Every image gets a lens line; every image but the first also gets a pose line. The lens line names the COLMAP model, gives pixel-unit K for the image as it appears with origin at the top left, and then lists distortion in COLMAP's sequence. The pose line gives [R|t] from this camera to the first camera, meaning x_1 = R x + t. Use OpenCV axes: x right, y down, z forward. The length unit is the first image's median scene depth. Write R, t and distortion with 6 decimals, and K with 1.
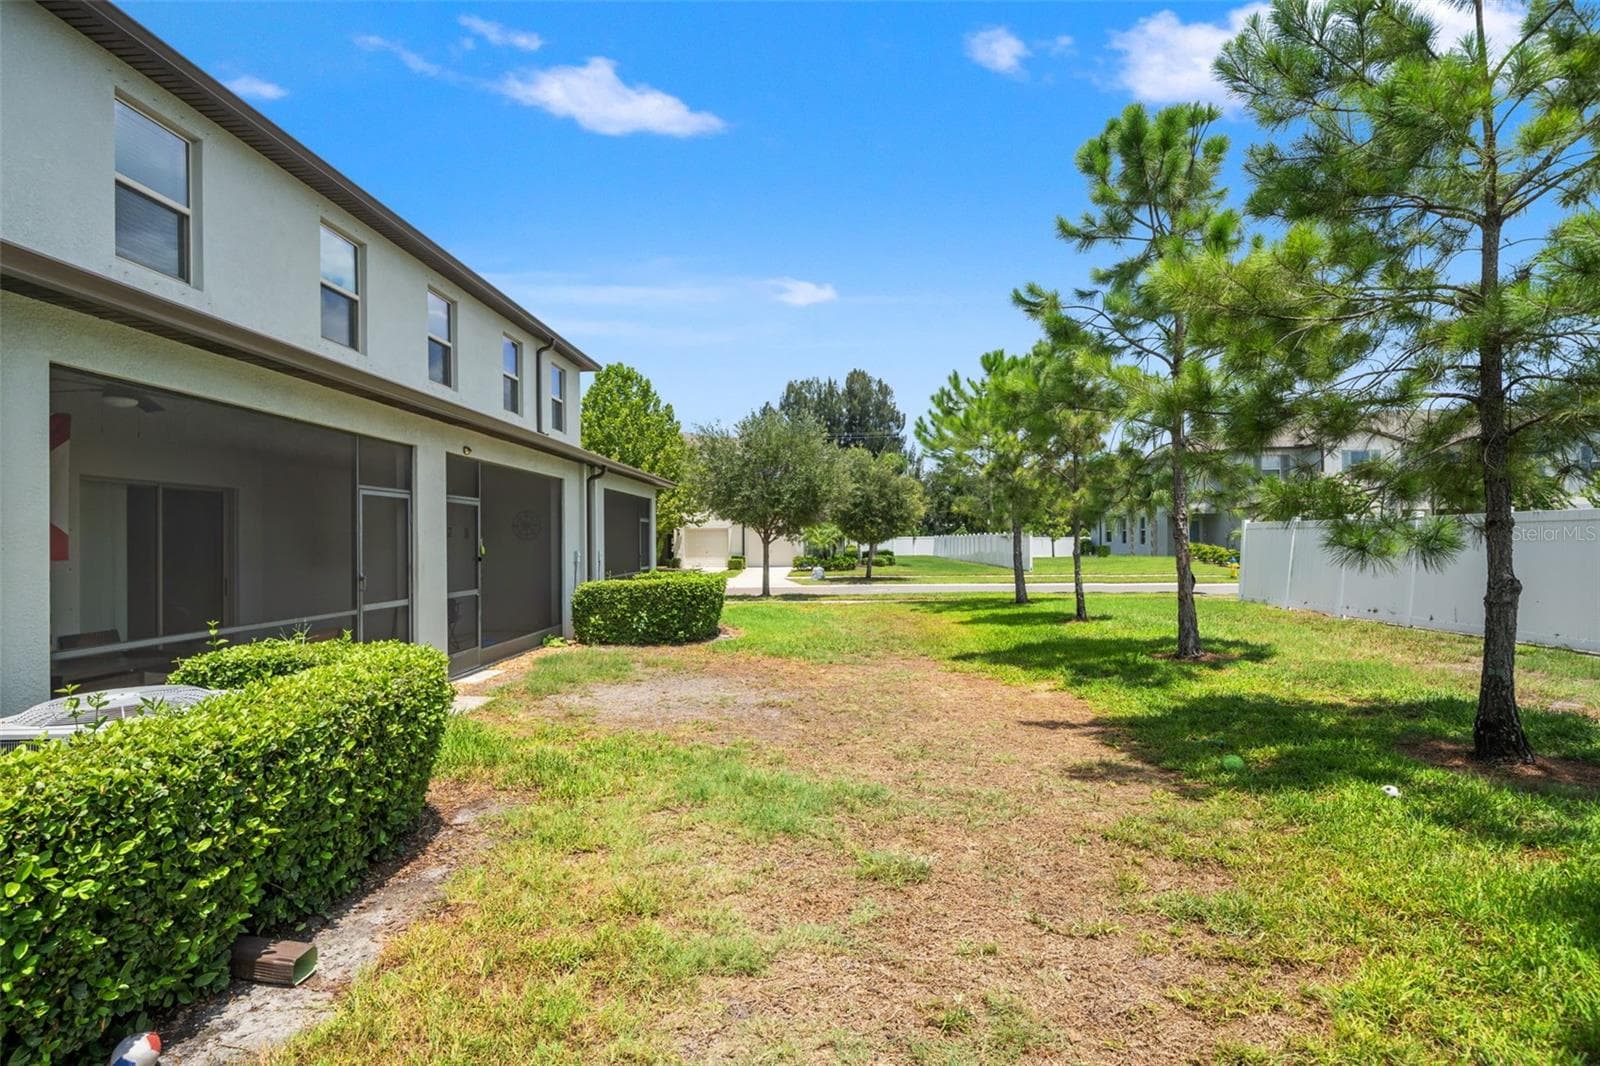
lens RADIAL K [[841.1, 0, 800.0], [0, 841.1, 533.0], [0, 0, 1]] dist [-0.000882, -0.000392]
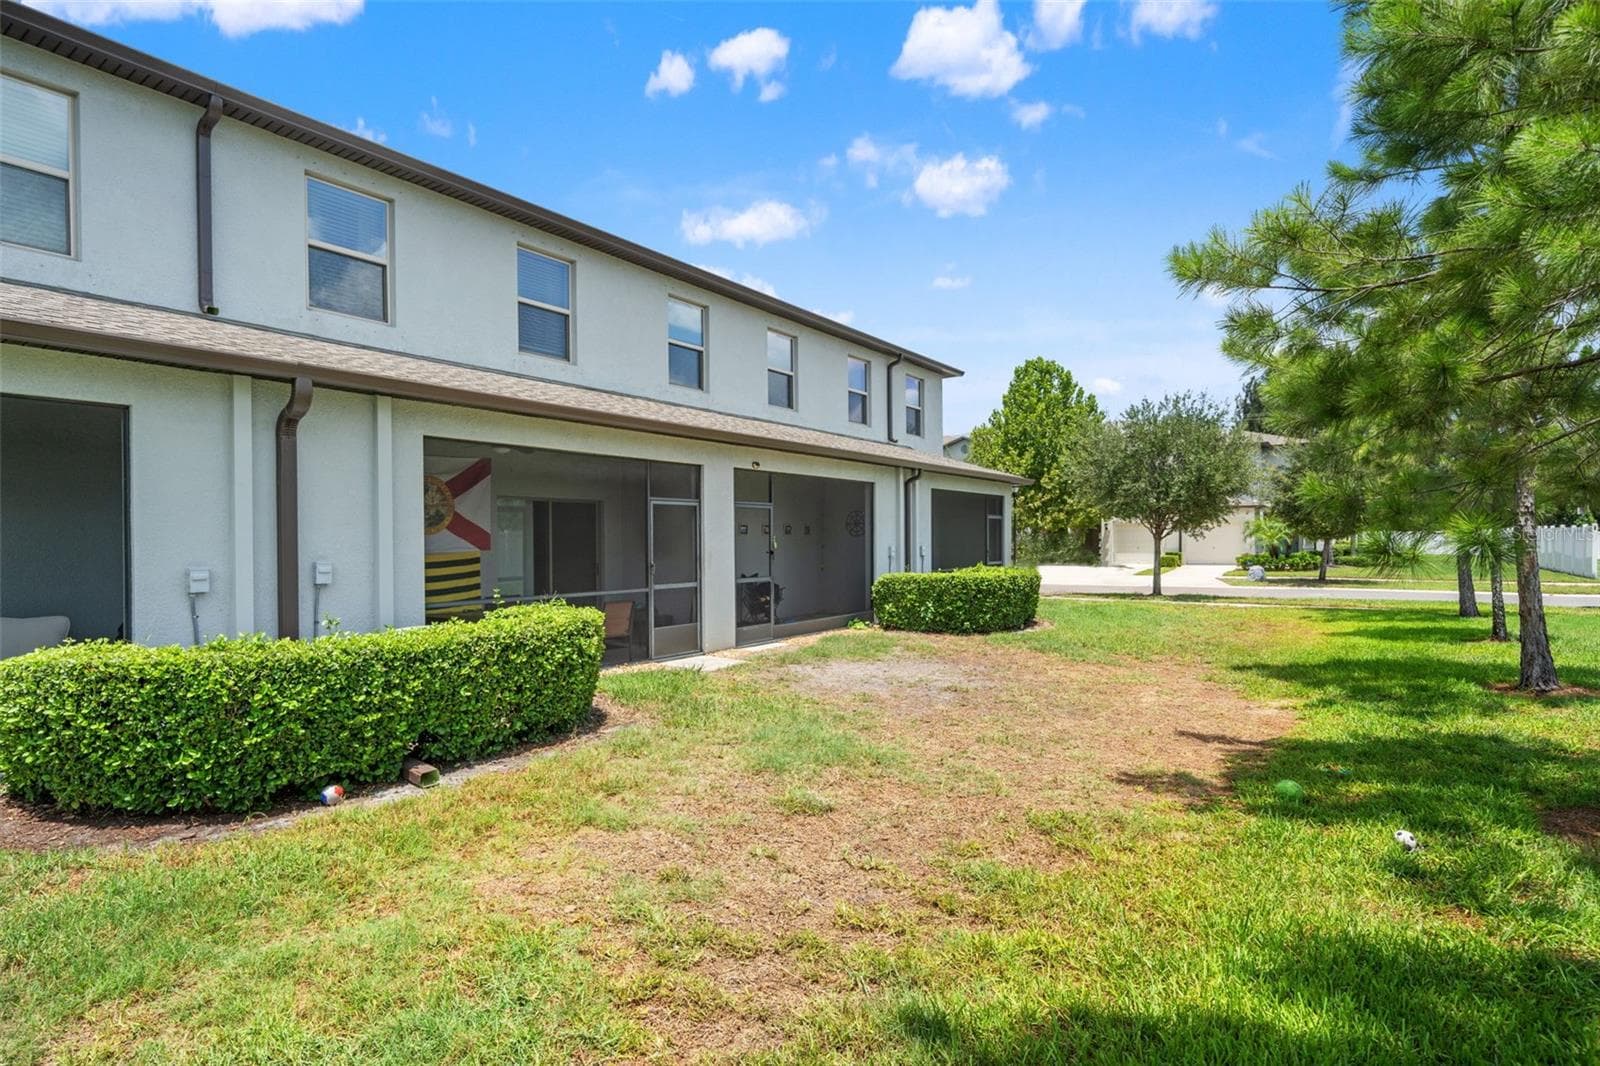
lens RADIAL K [[851.7, 0, 801.2], [0, 851.7, 542.1], [0, 0, 1]] dist [-0.000195, 0.000021]
pose [[0.843844, 0.006780, -0.536546, 0.382394], [0.003127, 0.999841, 0.017551, -0.007039], [0.536579, -0.016488, 0.843689, -0.035934]]
